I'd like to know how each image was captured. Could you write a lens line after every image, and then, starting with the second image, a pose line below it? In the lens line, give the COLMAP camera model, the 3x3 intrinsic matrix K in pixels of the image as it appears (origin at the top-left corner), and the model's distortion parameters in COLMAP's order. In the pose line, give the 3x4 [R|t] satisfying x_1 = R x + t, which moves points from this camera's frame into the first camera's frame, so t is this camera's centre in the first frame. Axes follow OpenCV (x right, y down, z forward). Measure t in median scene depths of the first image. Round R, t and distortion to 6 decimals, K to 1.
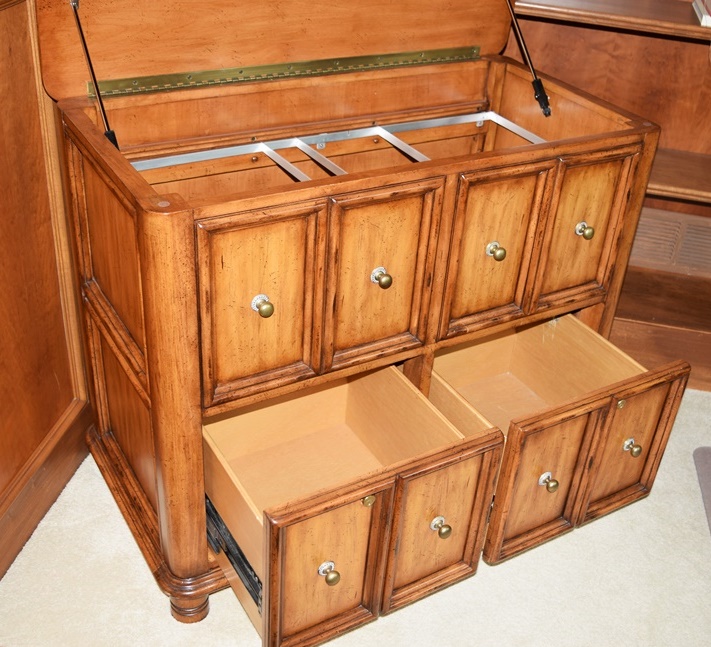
lens RADIAL K [[879.7, 0, 378.8], [0, 879.7, 323.6], [0, 0, 1]] dist [-0.079729, 0.000000]
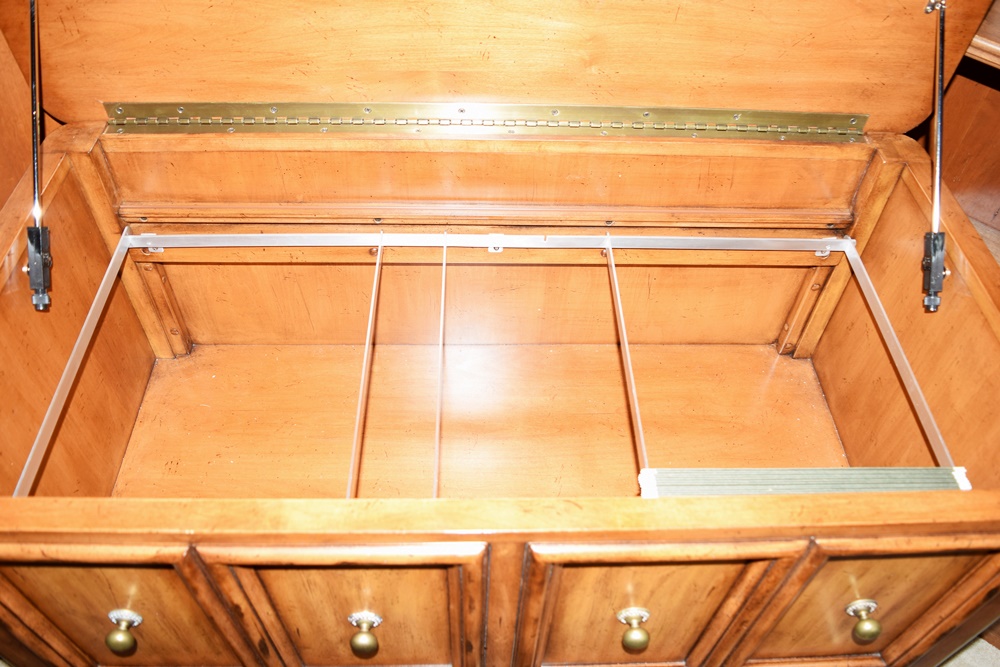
lens RADIAL K [[788.5, 0, 500.4], [0, 788.5, 330.9], [0, 0, 1]] dist [-0.078205, -0.004950]
pose [[0.864224, 0.338122, -0.372547, 0.176499], [-0.237512, 0.926978, 0.290345, -0.352031], [0.443515, -0.162439, 0.881424, 0.603120]]
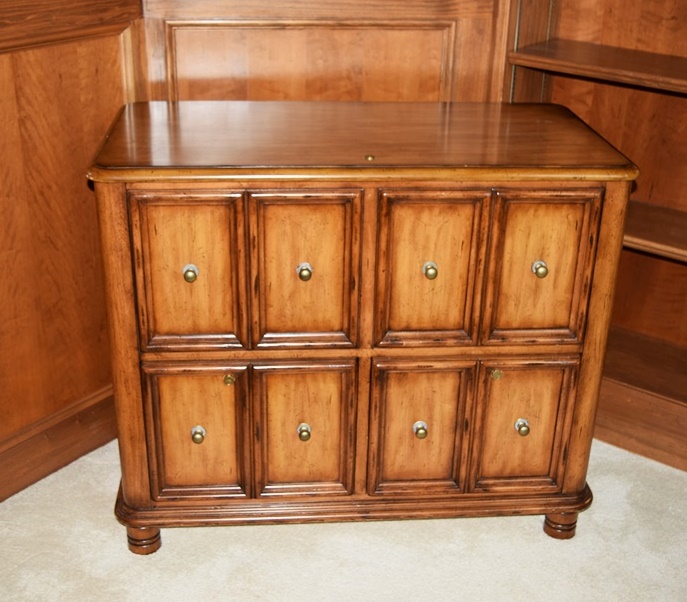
lens RADIAL K [[950.7, 0, 344.2], [0, 950.7, 302.1], [0, 0, 1]] dist [-0.072962, 0.000000]
pose [[0.891713, 0.137357, -0.431256, 0.548922], [-0.201395, 0.973726, -0.106290, 0.100172], [0.405325, 0.181633, 0.895947, -0.078277]]
